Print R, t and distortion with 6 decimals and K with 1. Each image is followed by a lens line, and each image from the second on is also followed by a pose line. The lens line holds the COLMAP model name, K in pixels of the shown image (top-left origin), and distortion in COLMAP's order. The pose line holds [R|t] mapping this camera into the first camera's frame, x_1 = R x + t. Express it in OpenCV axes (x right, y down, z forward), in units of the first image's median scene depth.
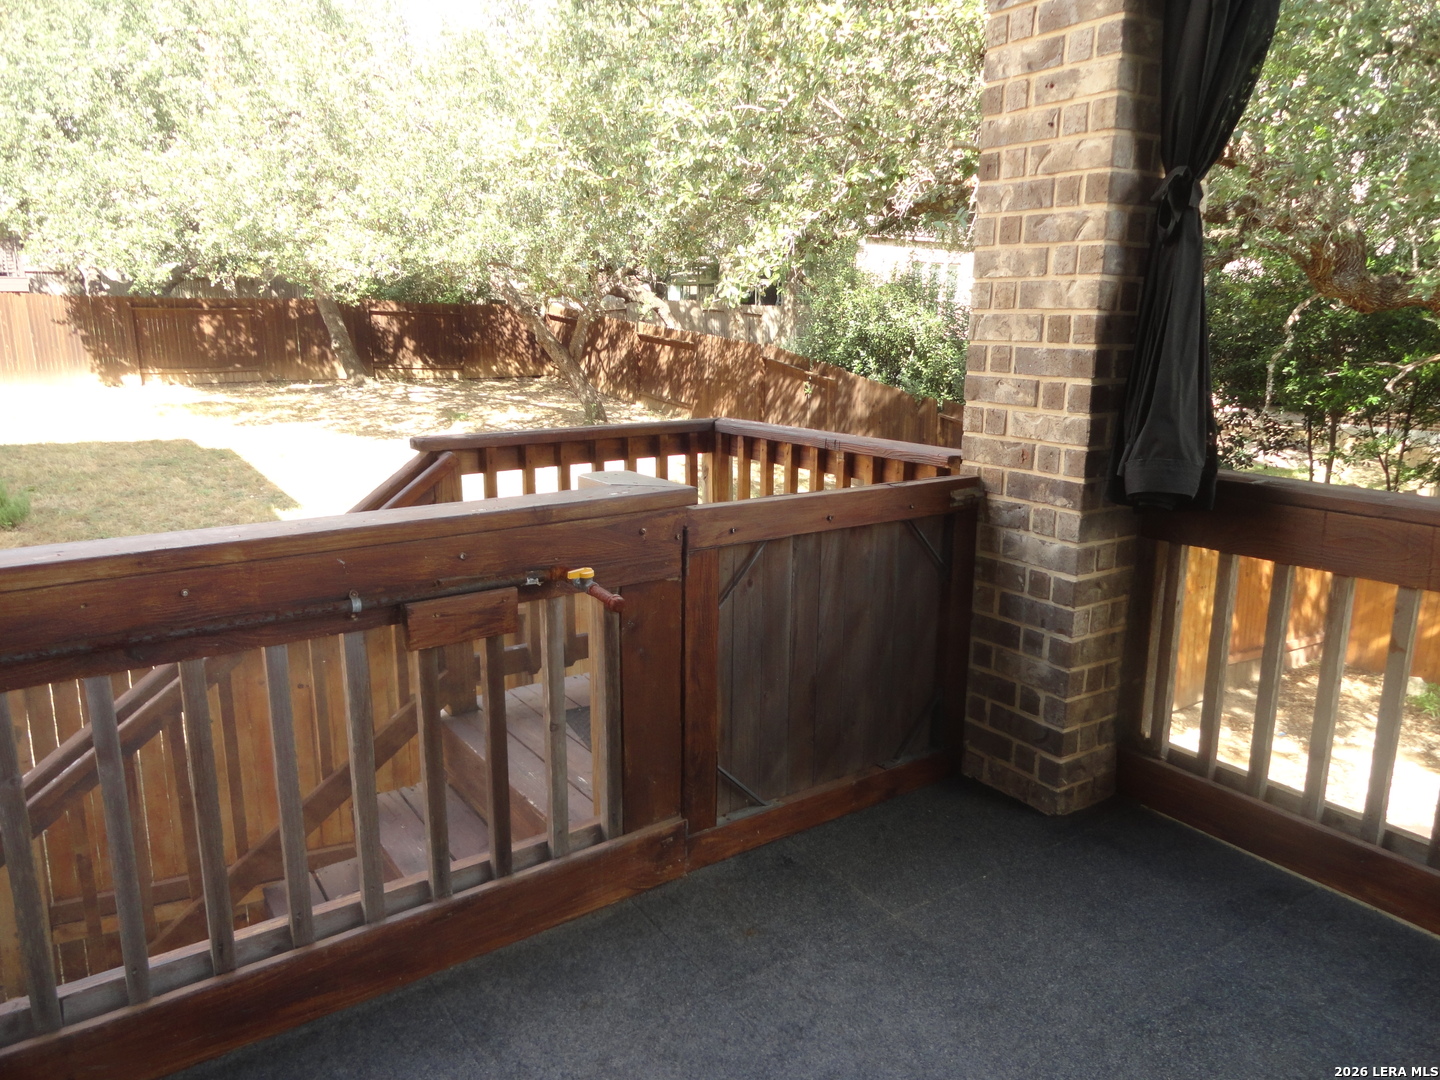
lens RADIAL K [[987.5, 0, 724.2], [0, 987.5, 527.5], [0, 0, 1]] dist [0.006943, 0.000840]
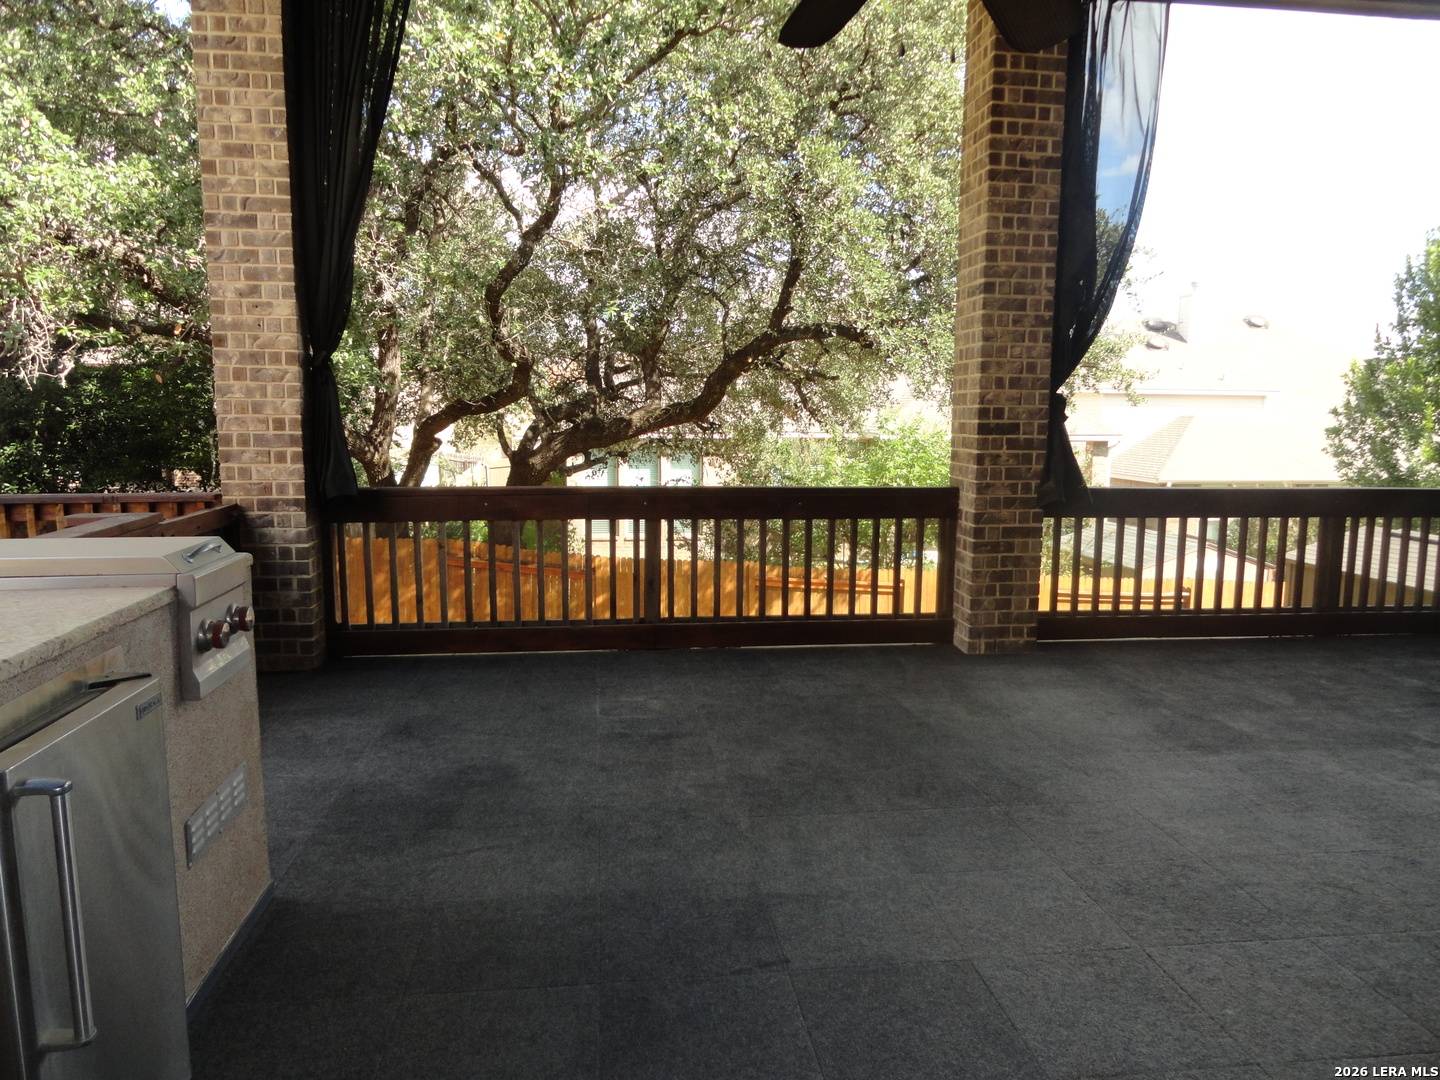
lens RADIAL K [[987.5, 0, 719.5], [0, 987.5, 539.3], [0, 0, 1]] dist [0.006943, 0.000840]
pose [[0.452660, -0.125842, 0.882759, -1.045894], [0.181797, 0.982222, 0.046799, 0.098081], [-0.872954, 0.139299, 0.467490, -0.686639]]
